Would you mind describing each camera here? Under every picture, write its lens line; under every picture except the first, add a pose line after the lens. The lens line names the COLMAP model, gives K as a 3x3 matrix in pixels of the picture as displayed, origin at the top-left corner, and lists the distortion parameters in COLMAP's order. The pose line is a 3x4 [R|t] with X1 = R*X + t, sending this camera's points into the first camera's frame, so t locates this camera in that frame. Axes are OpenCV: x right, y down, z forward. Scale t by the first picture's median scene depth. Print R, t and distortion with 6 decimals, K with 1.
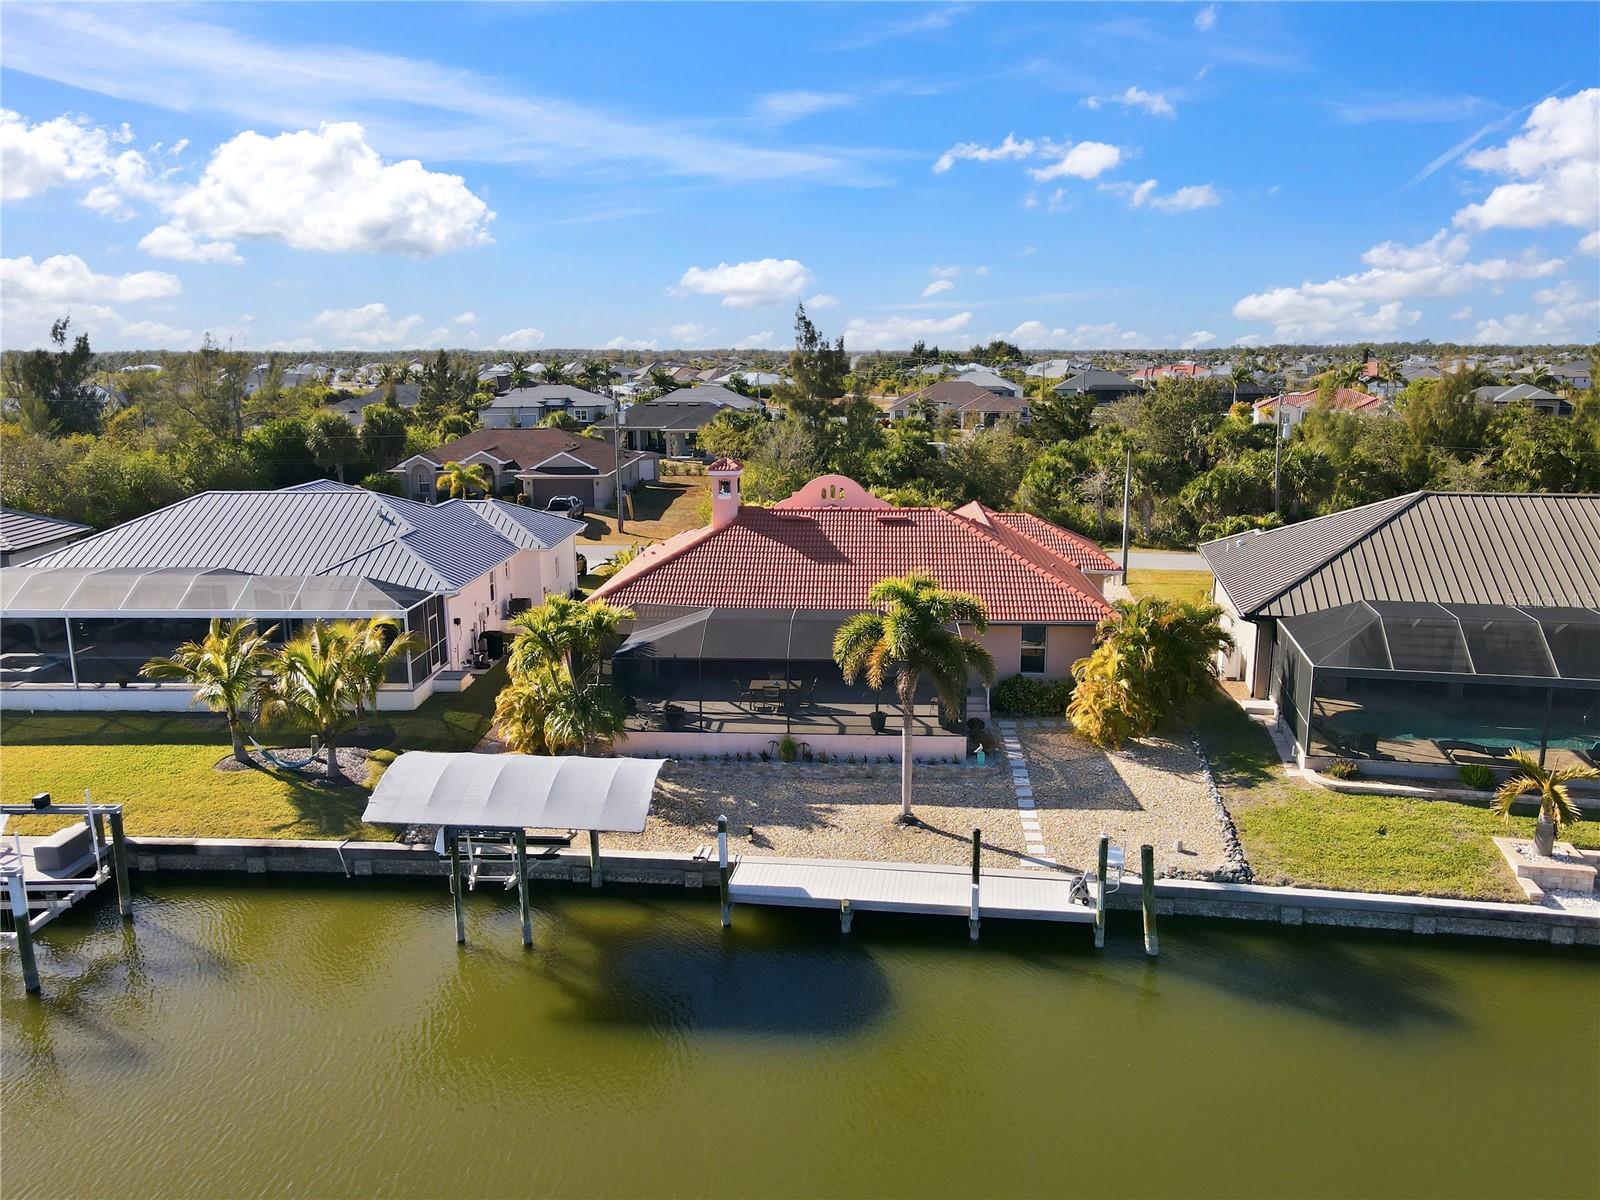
lens RADIAL K [[1207.9, 0, 804.2], [0, 1207.9, 587.5], [0, 0, 1]] dist [0.021767, 0.008518]
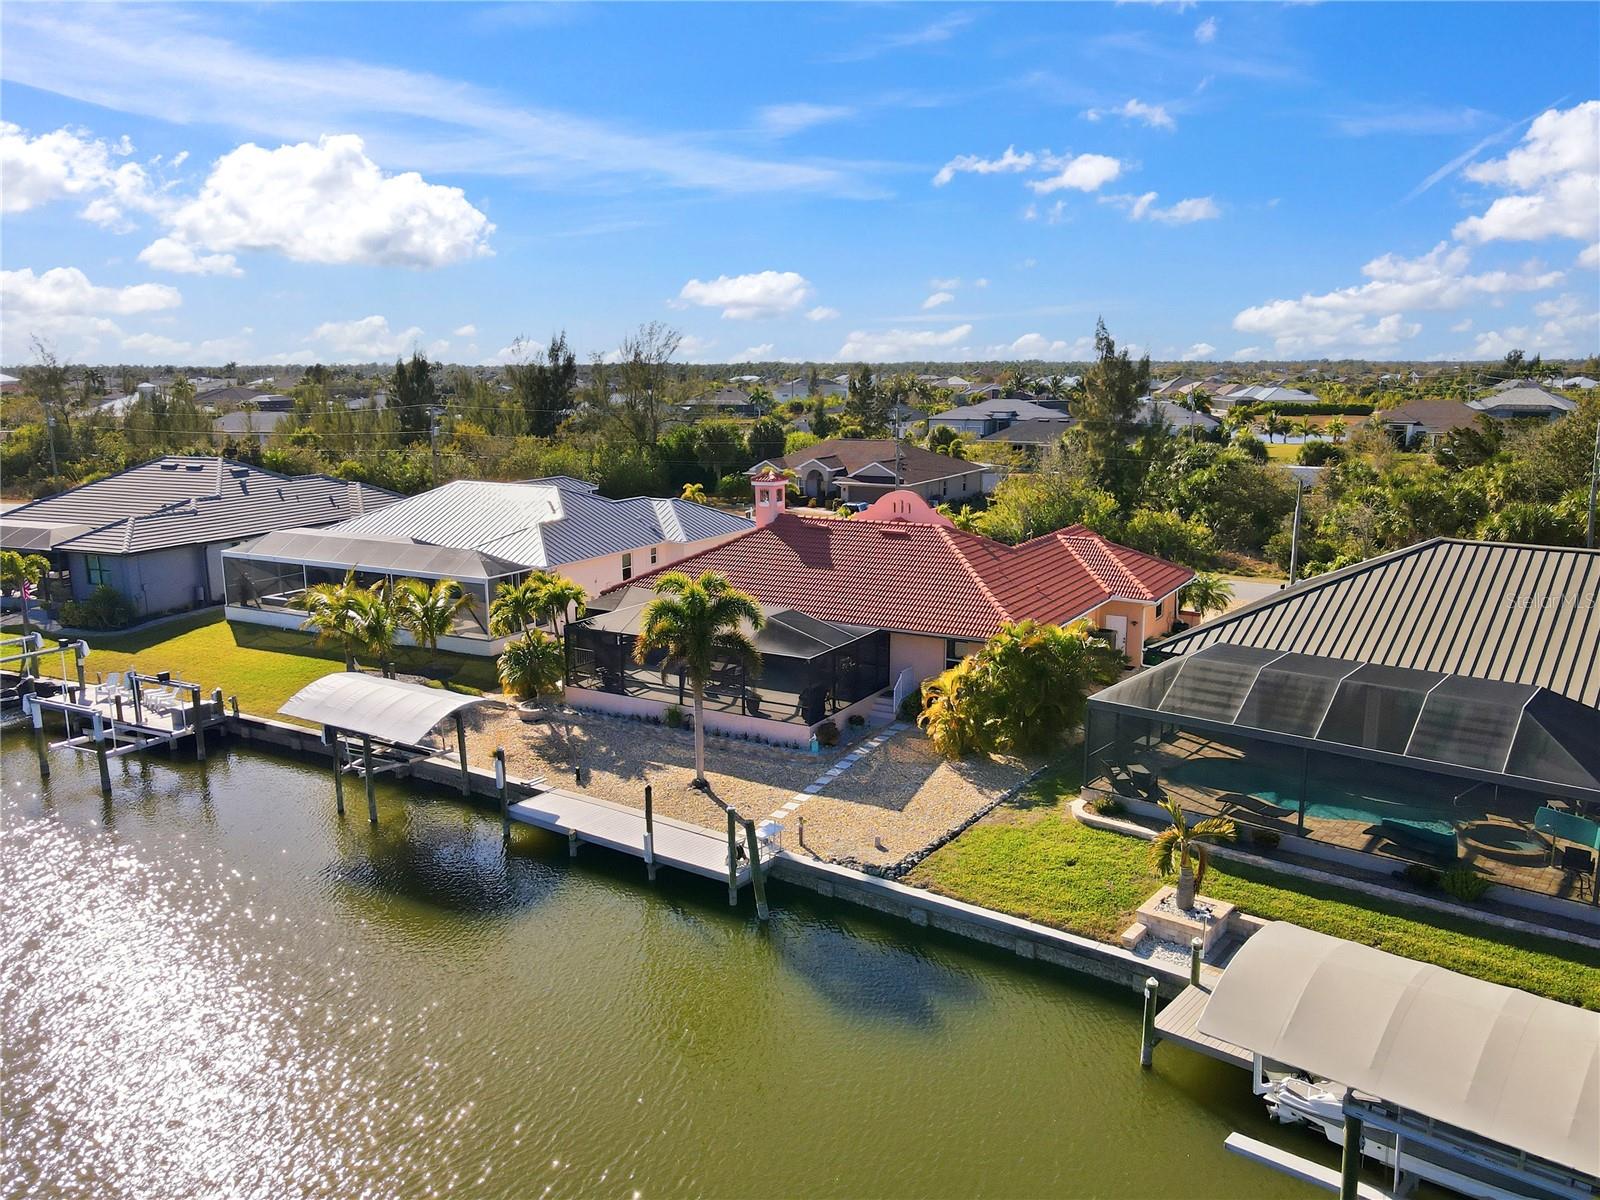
lens RADIAL K [[1207.9, 0, 791.5], [0, 1207.9, 609.8], [0, 0, 1]] dist [0.021767, 0.008518]
pose [[0.891397, 0.090612, -0.444073, 0.628045], [-0.087045, 0.995798, 0.028462, -0.013109], [0.444786, 0.013283, 0.895538, 0.004532]]
